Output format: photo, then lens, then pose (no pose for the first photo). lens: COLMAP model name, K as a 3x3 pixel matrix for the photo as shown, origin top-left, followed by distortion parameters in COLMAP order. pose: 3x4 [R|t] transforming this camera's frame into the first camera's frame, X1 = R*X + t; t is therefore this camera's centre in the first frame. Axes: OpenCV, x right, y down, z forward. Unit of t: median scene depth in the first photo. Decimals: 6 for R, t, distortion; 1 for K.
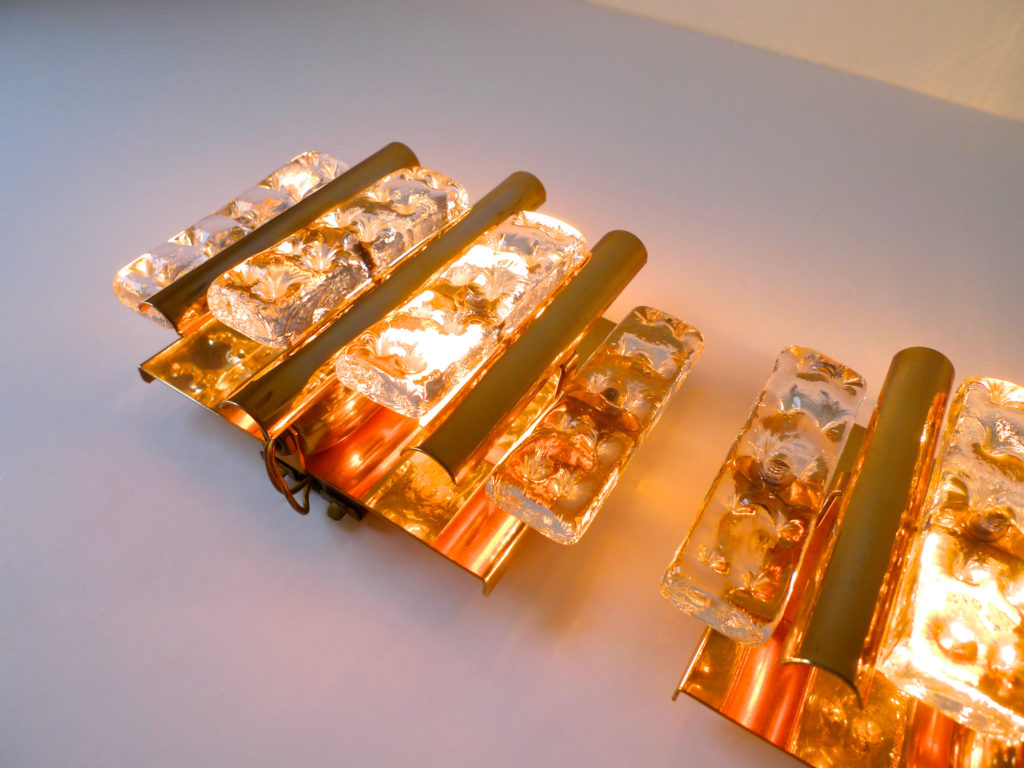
lens RADIAL K [[740.2, 0, 512.0], [0, 740.2, 384.0], [0, 0, 1]] dist [-0.026450, -0.001488]
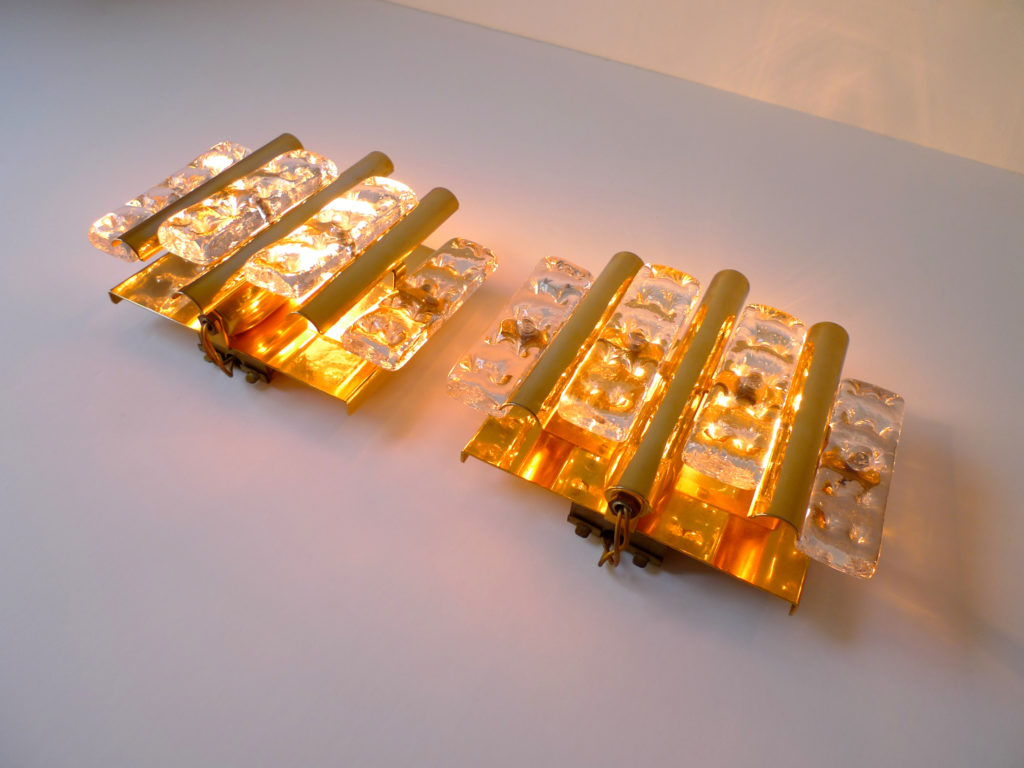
lens RADIAL K [[740.2, 0, 512.0], [0, 740.2, 384.0], [0, 0, 1]] dist [-0.026450, -0.001488]
pose [[0.995699, -0.049933, 0.078039, 0.167769], [0.049955, 0.998750, 0.001670, 0.205933], [-0.078024, 0.002236, 0.996949, -0.525530]]
